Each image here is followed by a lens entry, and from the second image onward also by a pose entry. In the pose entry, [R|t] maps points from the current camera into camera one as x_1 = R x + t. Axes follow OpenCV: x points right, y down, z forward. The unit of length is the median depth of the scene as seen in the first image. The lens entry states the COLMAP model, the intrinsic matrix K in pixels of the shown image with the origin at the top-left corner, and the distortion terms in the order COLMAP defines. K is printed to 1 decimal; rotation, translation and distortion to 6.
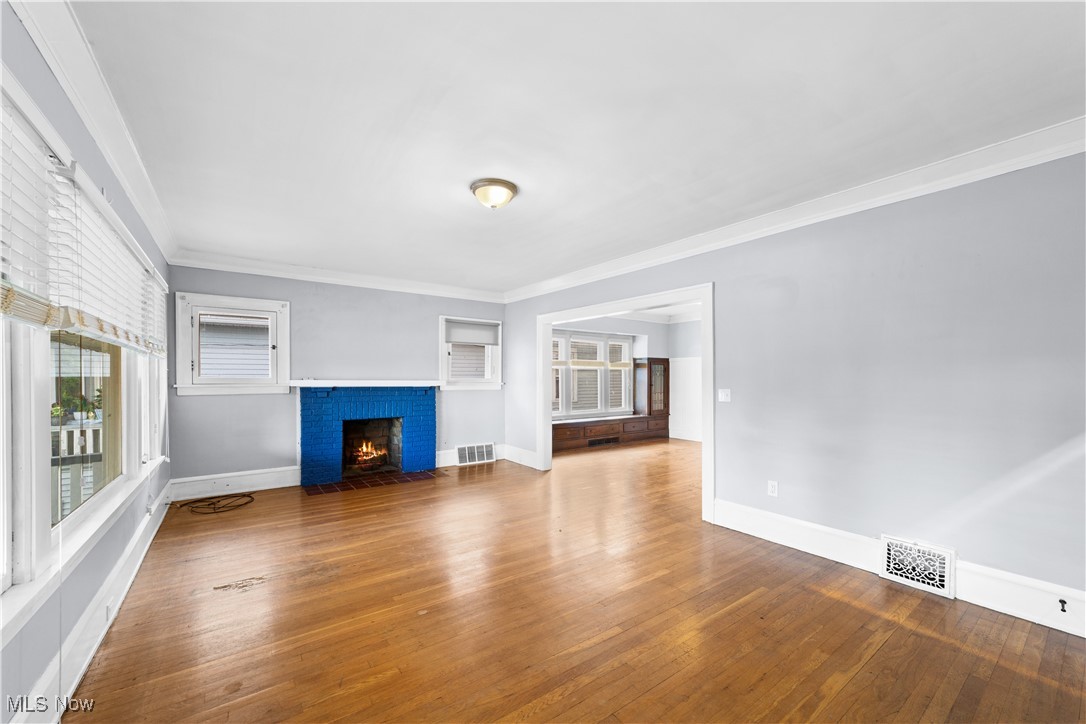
lens RADIAL K [[426.4, 0, 540.7], [0, 426.4, 374.4], [0, 0, 1]] dist [-0.020799, 0.010037]
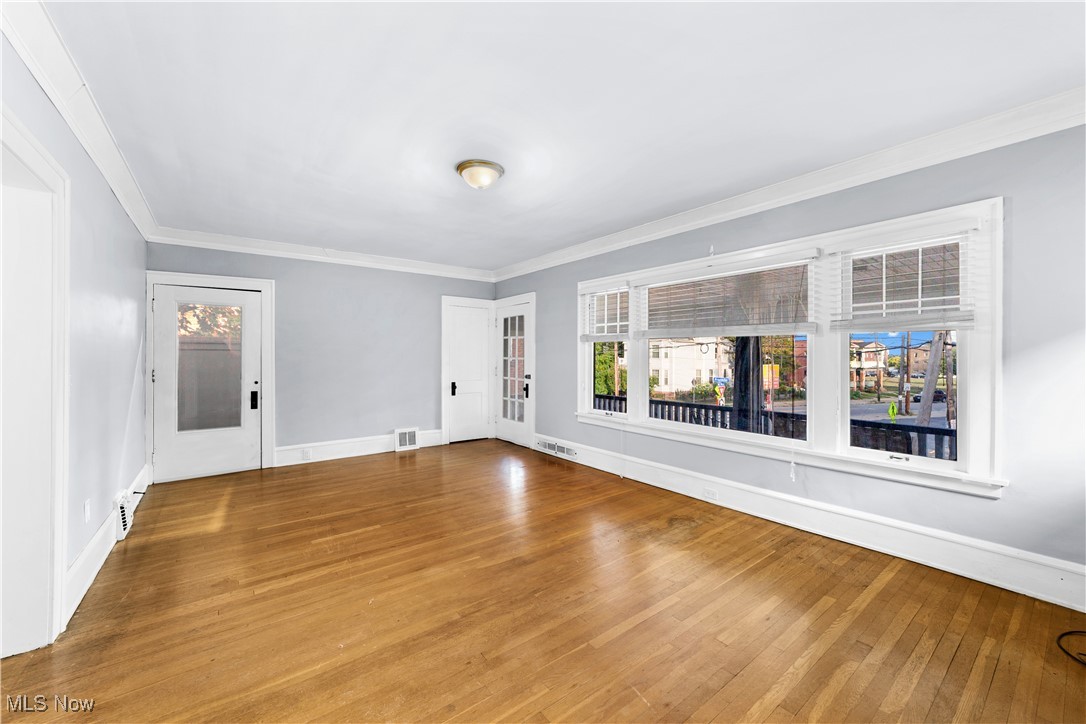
lens RADIAL K [[424.4, 0, 542.4], [0, 424.4, 361.0], [0, 0, 1]] dist [-0.021900, 0.009944]
pose [[-0.999778, -0.000747, -0.021056, -0.204192], [-0.000790, 0.999998, 0.002015, 0.015448], [0.021055, 0.002031, -0.999776, 1.740286]]
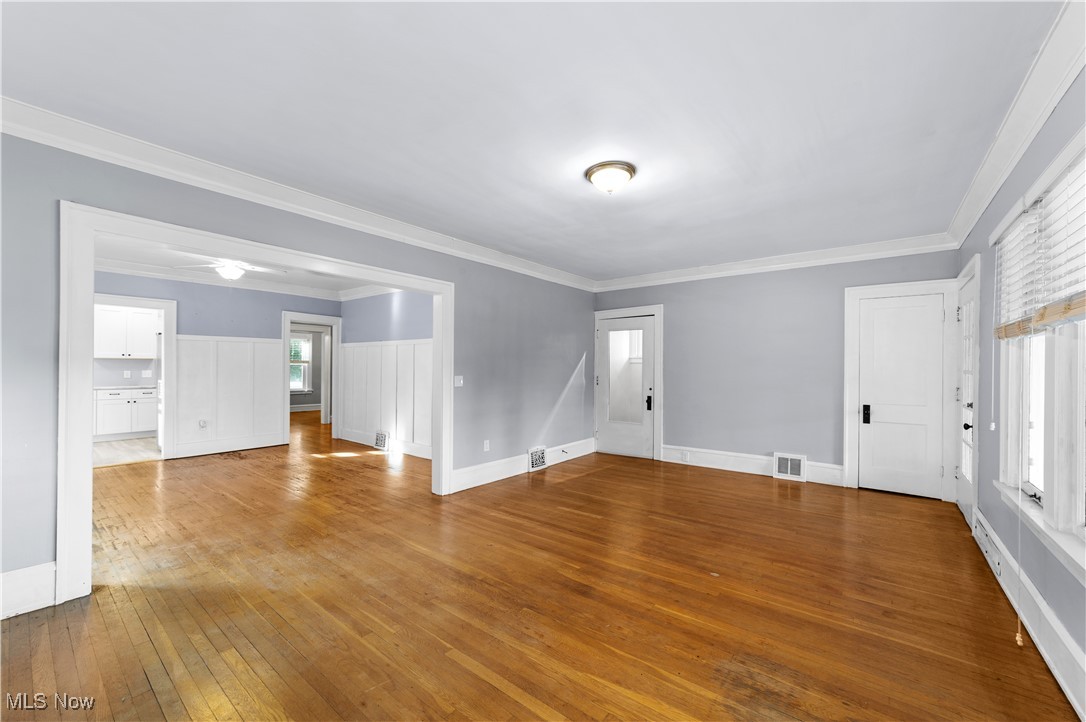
lens RADIAL K [[426.4, 0, 540.7], [0, 426.4, 373.4], [0, 0, 1]] dist [-0.020799, 0.010037]
pose [[-0.268863, -0.015441, 0.963055, -0.859029], [-0.014254, 0.999826, 0.012052, 0.011451], [-0.963073, -0.010487, -0.269036, 1.222154]]
